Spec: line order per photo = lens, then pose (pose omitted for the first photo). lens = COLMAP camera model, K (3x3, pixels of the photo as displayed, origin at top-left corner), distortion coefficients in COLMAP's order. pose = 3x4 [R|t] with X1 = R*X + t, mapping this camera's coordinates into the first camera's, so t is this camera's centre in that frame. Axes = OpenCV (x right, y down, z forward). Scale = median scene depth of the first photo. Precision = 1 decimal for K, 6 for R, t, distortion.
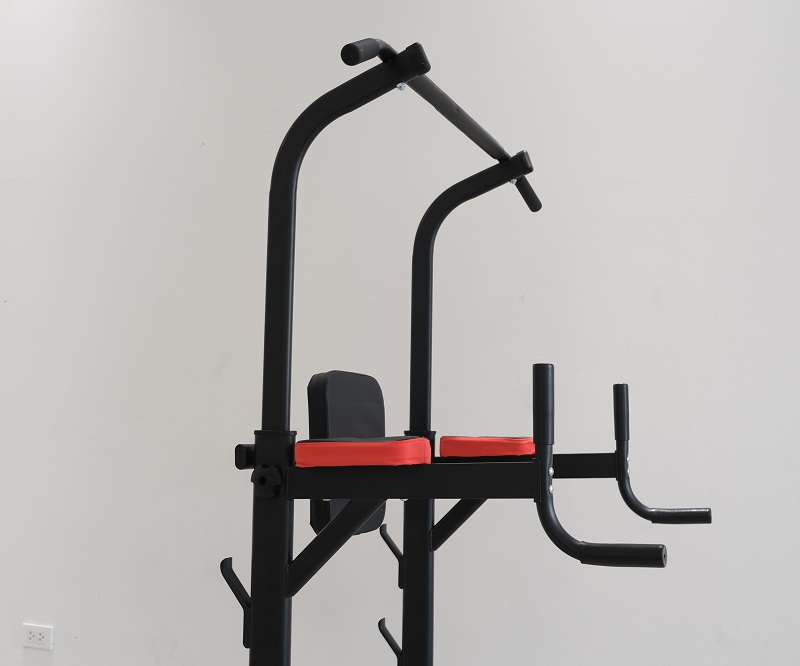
lens RADIAL K [[942.1, 0, 400.0], [0, 942.1, 333.0], [0, 0, 1]] dist [-0.010066, -0.018653]
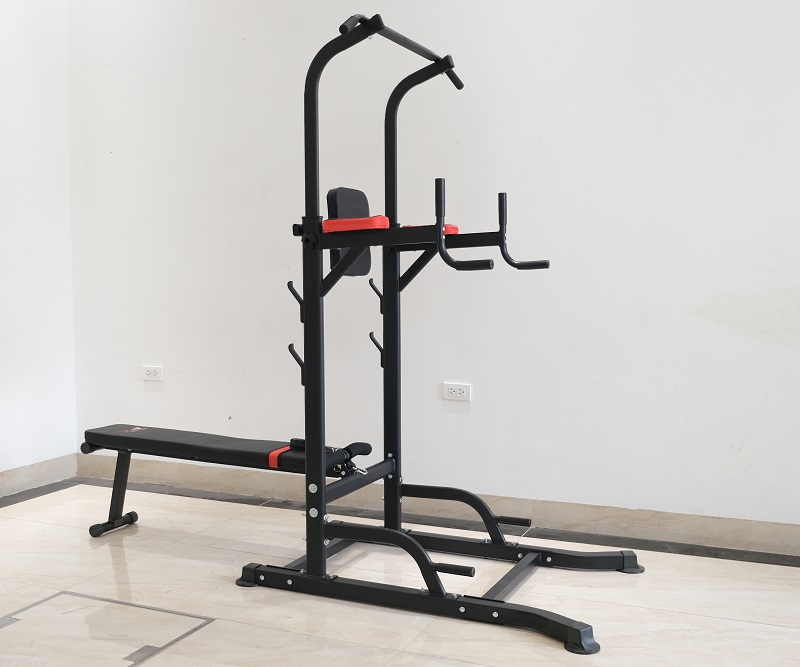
lens RADIAL K [[913.9, 0, 382.3], [0, 913.9, 348.6], [0, 0, 1]] dist [-0.006785, -0.006399]
pose [[0.999551, -0.016259, -0.025185, 0.054122], [0.020737, 0.981709, 0.189252, 0.013659], [0.021647, -0.189690, 0.981605, -0.852450]]
